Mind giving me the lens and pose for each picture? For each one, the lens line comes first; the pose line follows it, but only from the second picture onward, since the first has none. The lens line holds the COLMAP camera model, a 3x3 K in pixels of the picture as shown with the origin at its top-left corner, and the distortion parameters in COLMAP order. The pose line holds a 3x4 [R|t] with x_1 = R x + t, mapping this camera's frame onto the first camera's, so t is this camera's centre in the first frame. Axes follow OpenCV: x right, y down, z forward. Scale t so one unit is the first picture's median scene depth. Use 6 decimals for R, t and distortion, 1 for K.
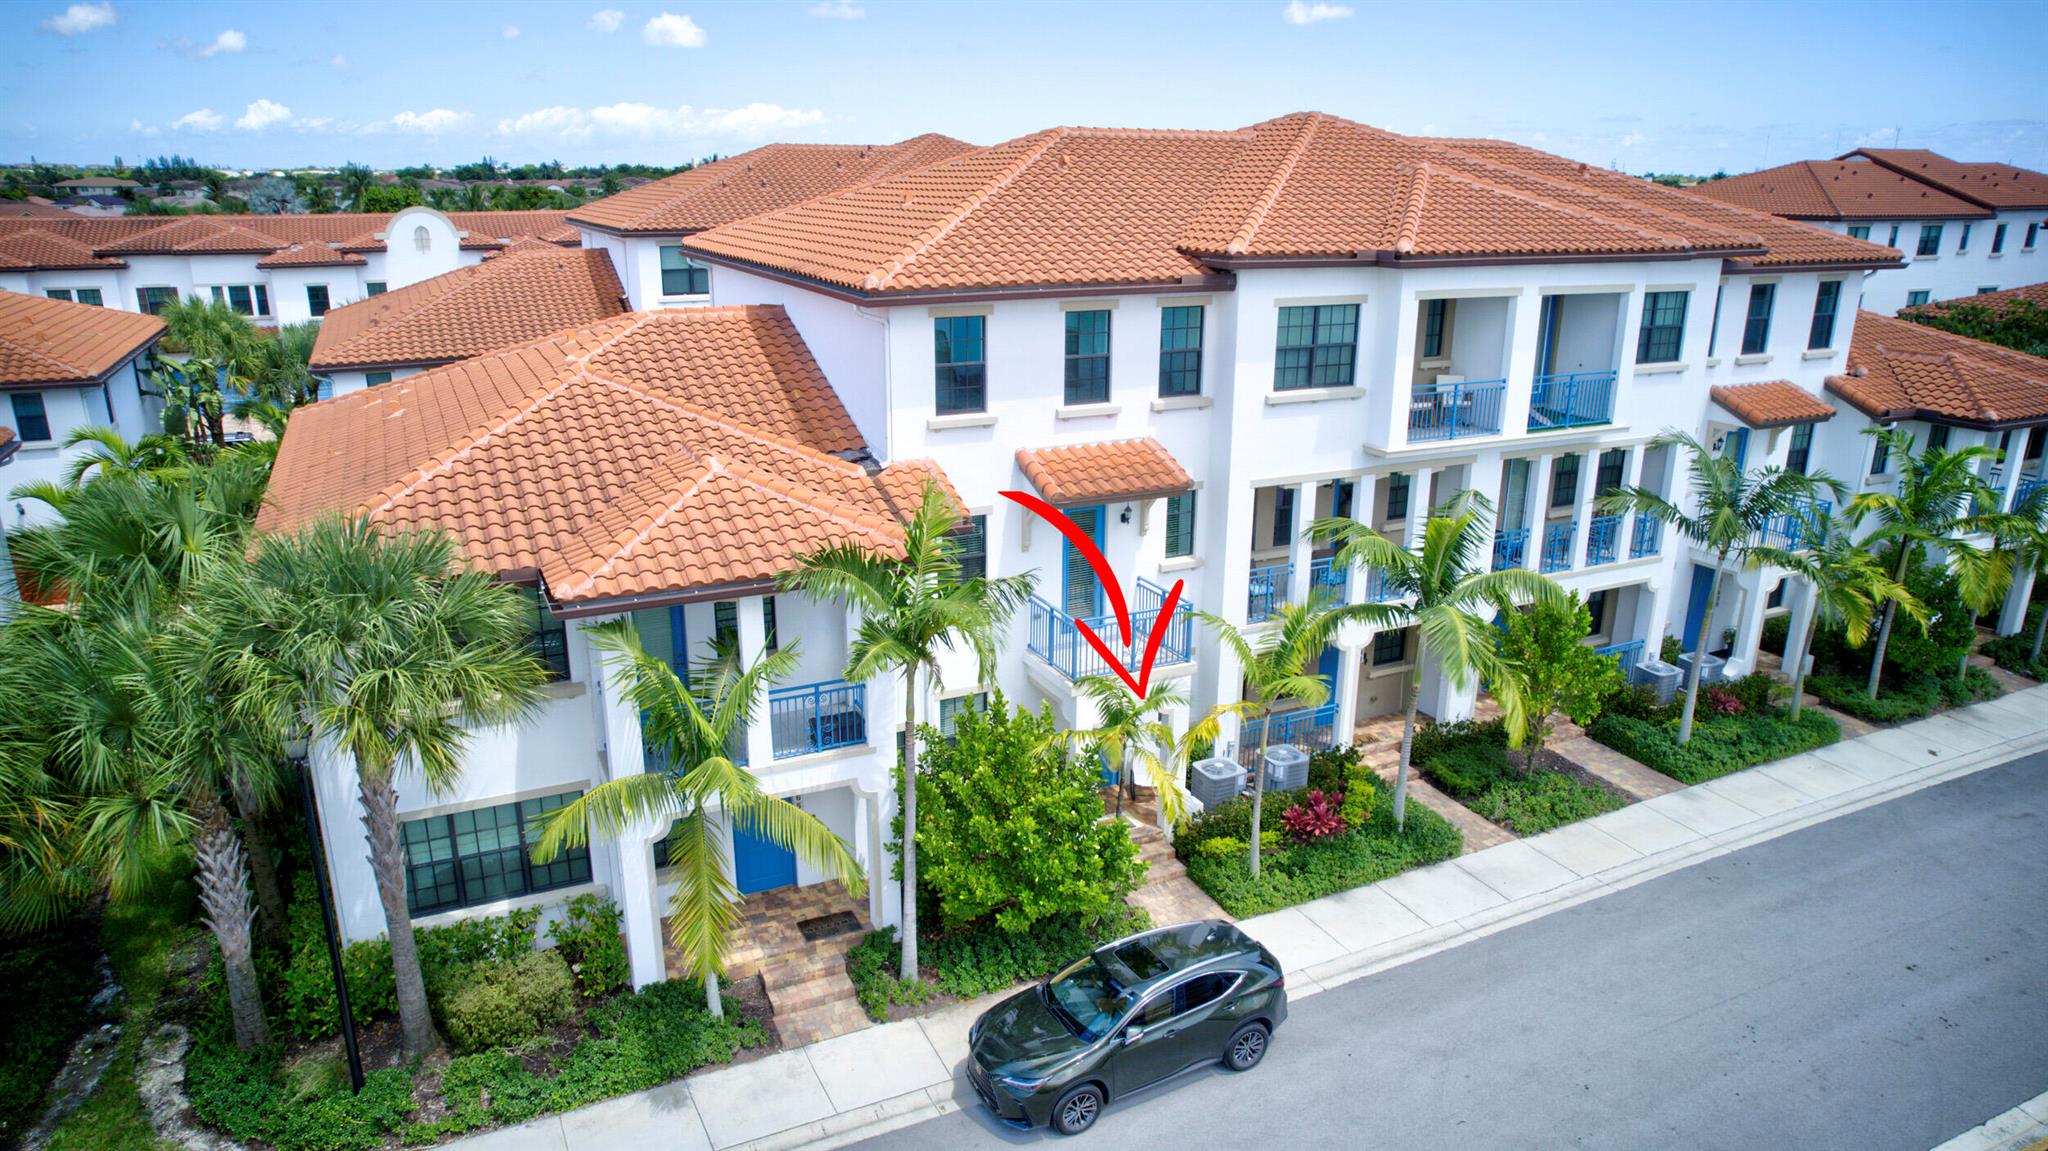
lens RADIAL K [[1308.9, 0, 1022.0], [0, 1308.9, 576.6], [0, 0, 1]] dist [-0.077179, 0.070191]
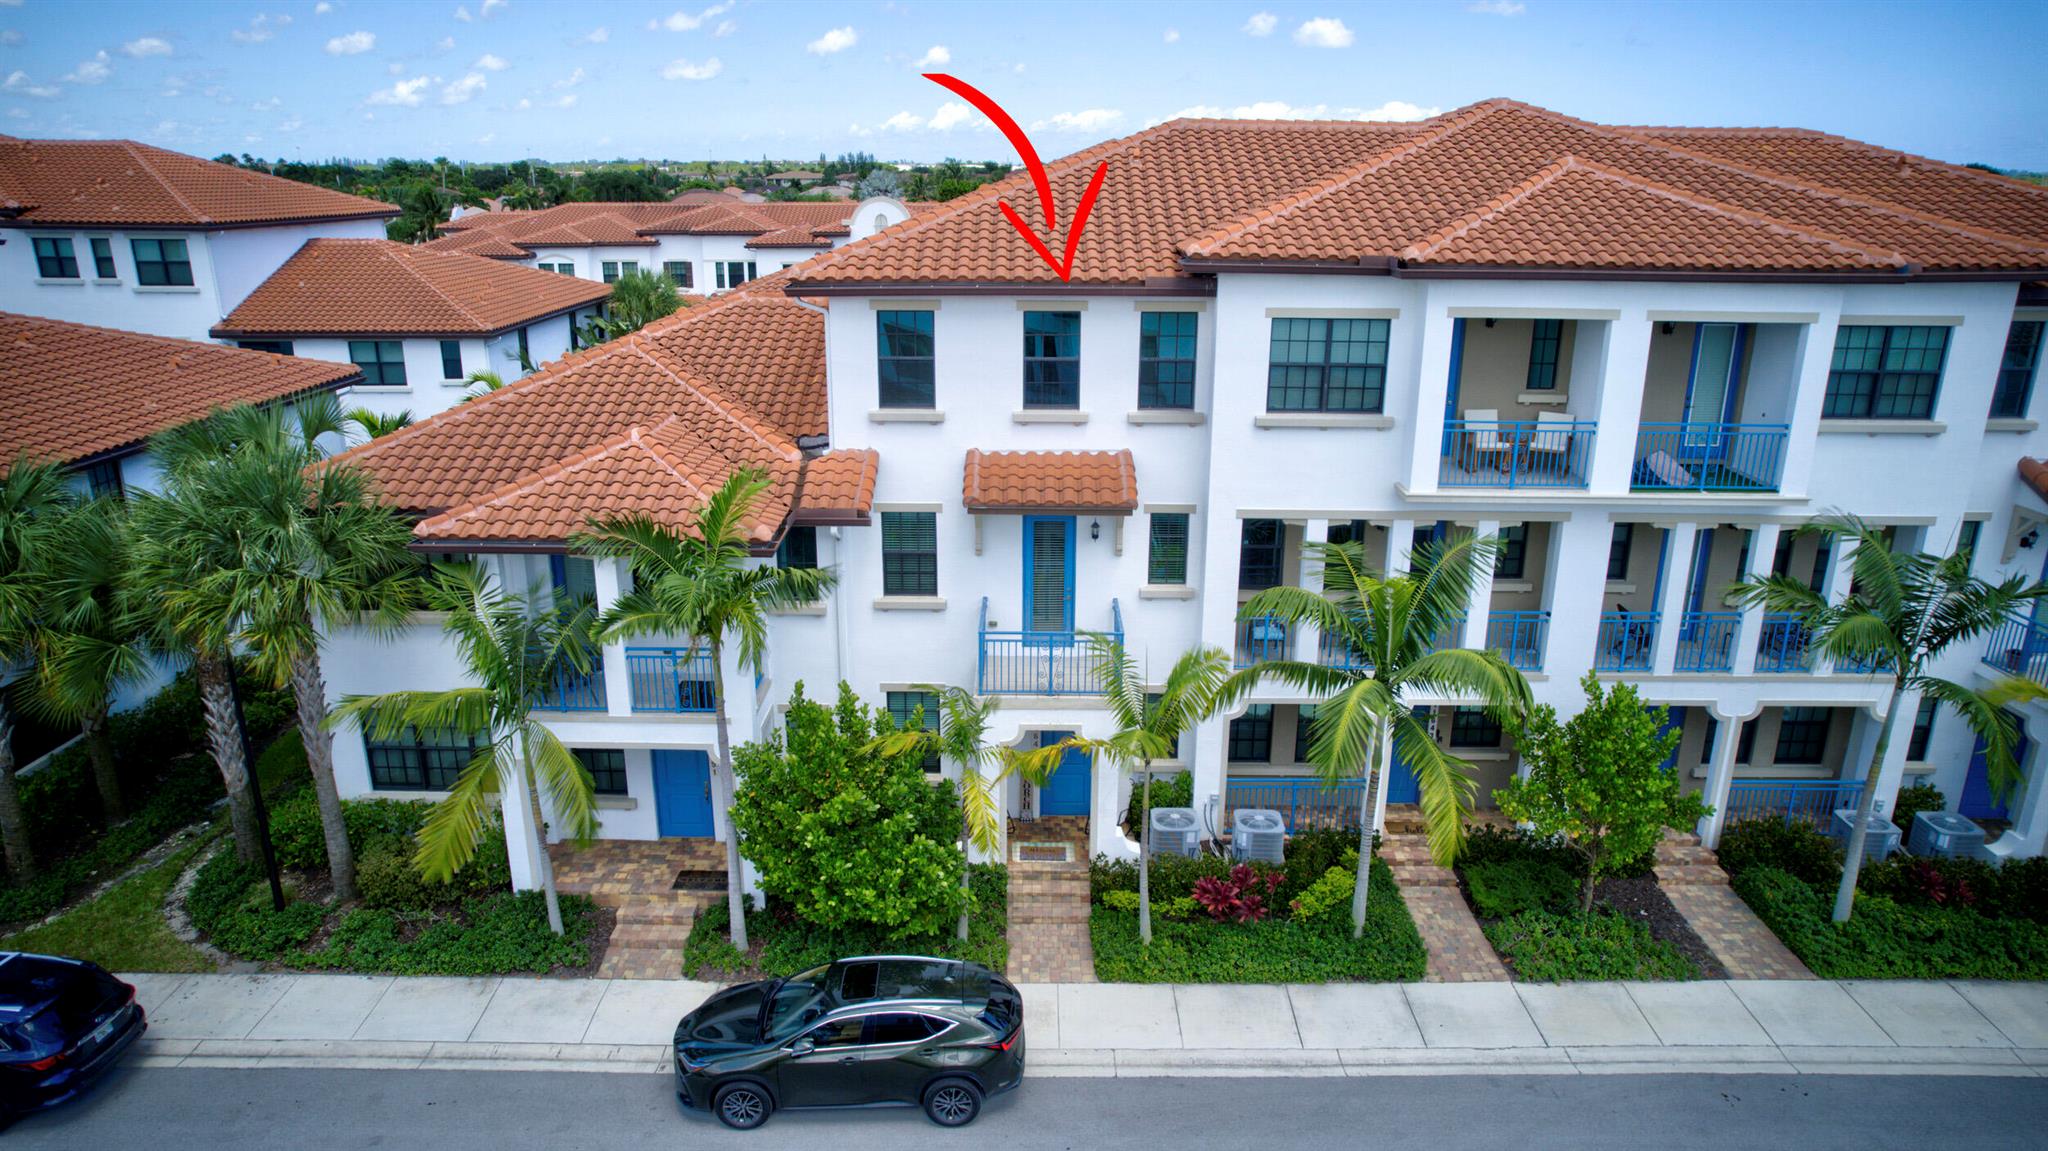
lens RADIAL K [[1308.9, 0, 1022.0], [0, 1308.9, 576.6], [0, 0, 1]] dist [-0.077179, 0.070191]
pose [[0.897729, 0.132187, -0.420249, 0.431720], [-0.132034, 0.990803, 0.029603, -0.035475], [0.420297, 0.028912, 0.906926, 0.127965]]
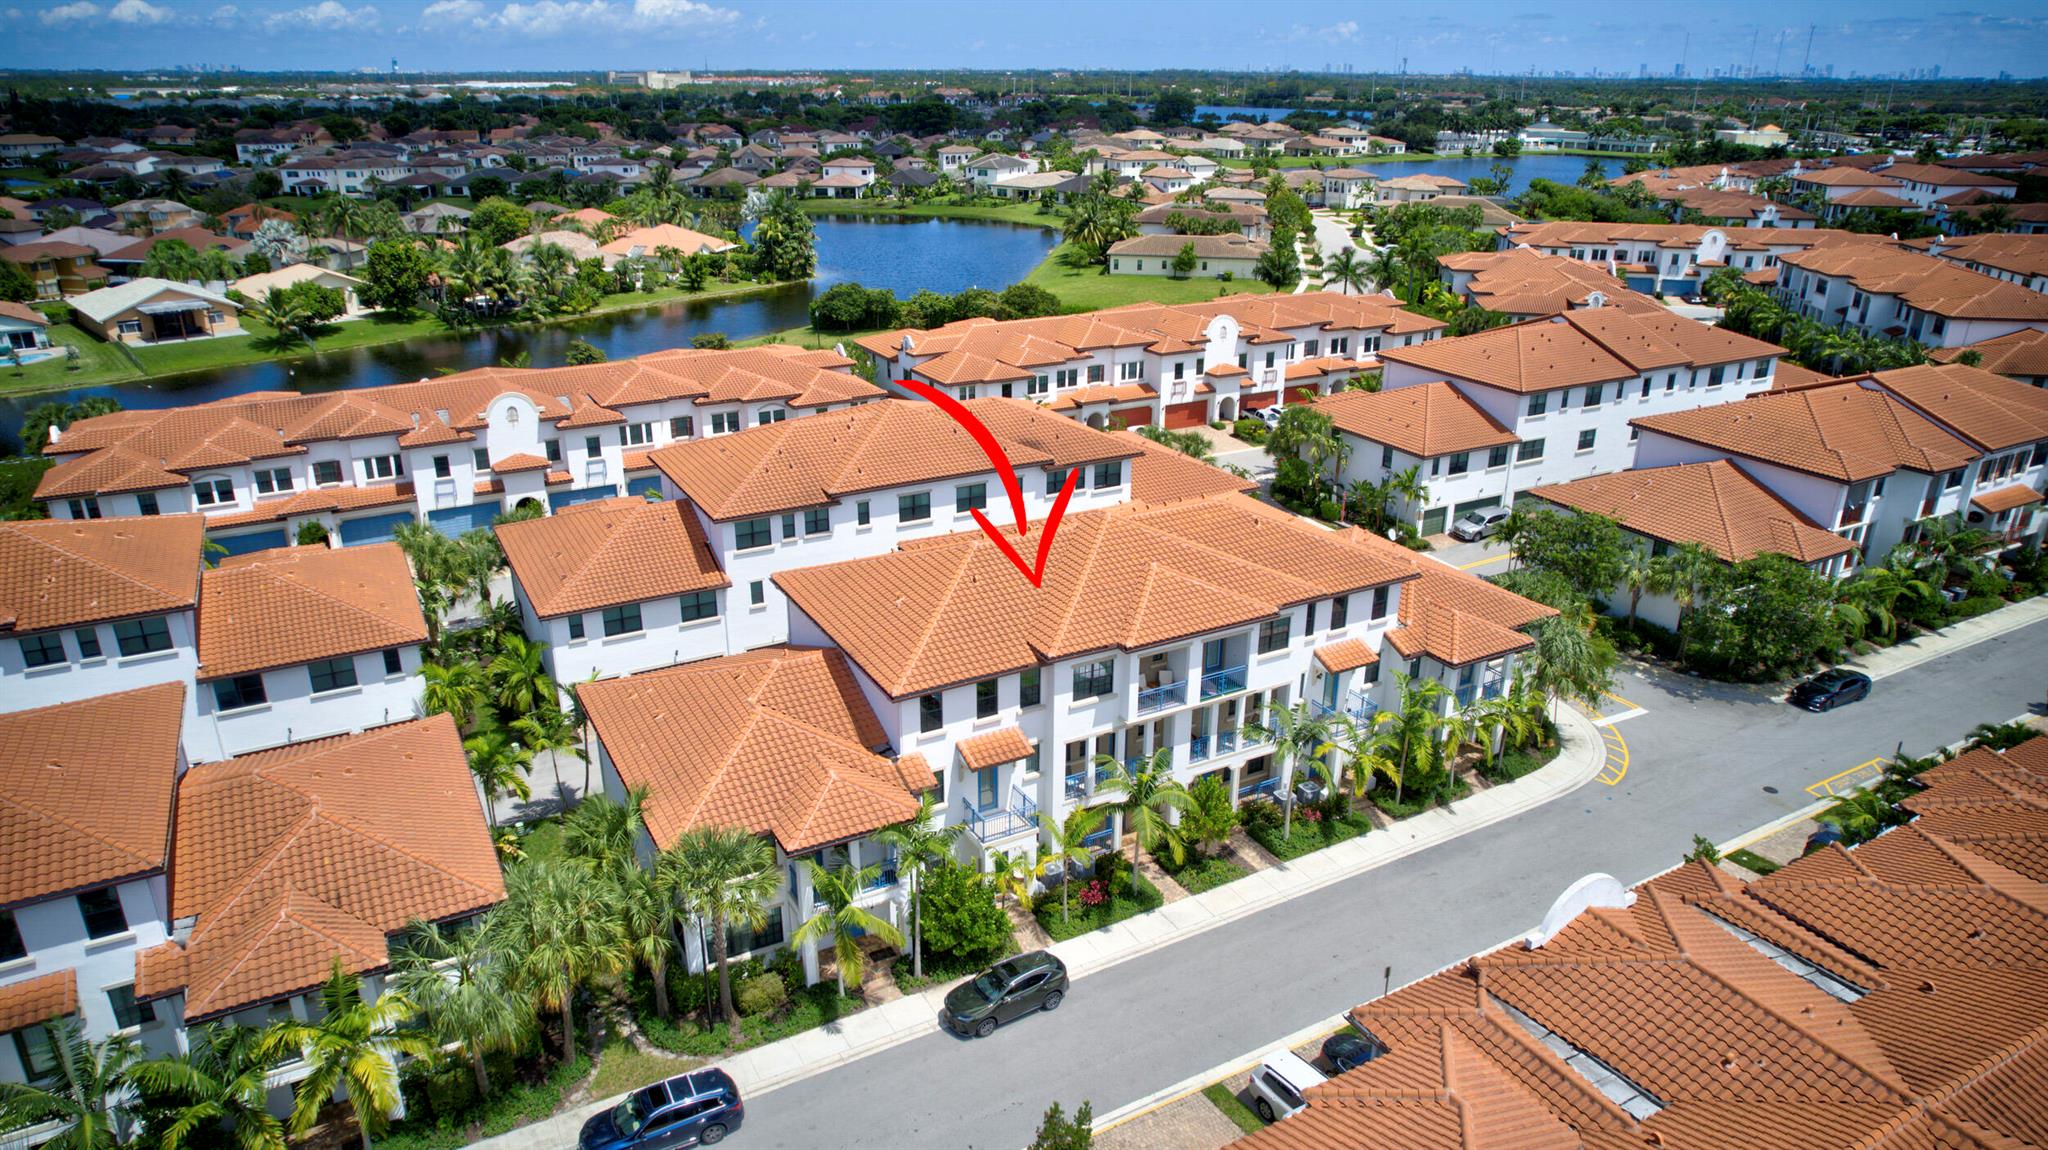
lens RADIAL K [[1308.9, 0, 1022.0], [0, 1308.9, 576.1], [0, 0, 1]] dist [-0.077179, 0.070191]
pose [[0.998427, -0.021865, 0.051626, -0.001363], [0.018145, 0.997279, 0.071449, -0.512003], [-0.053048, -0.070400, 0.996107, -1.163317]]
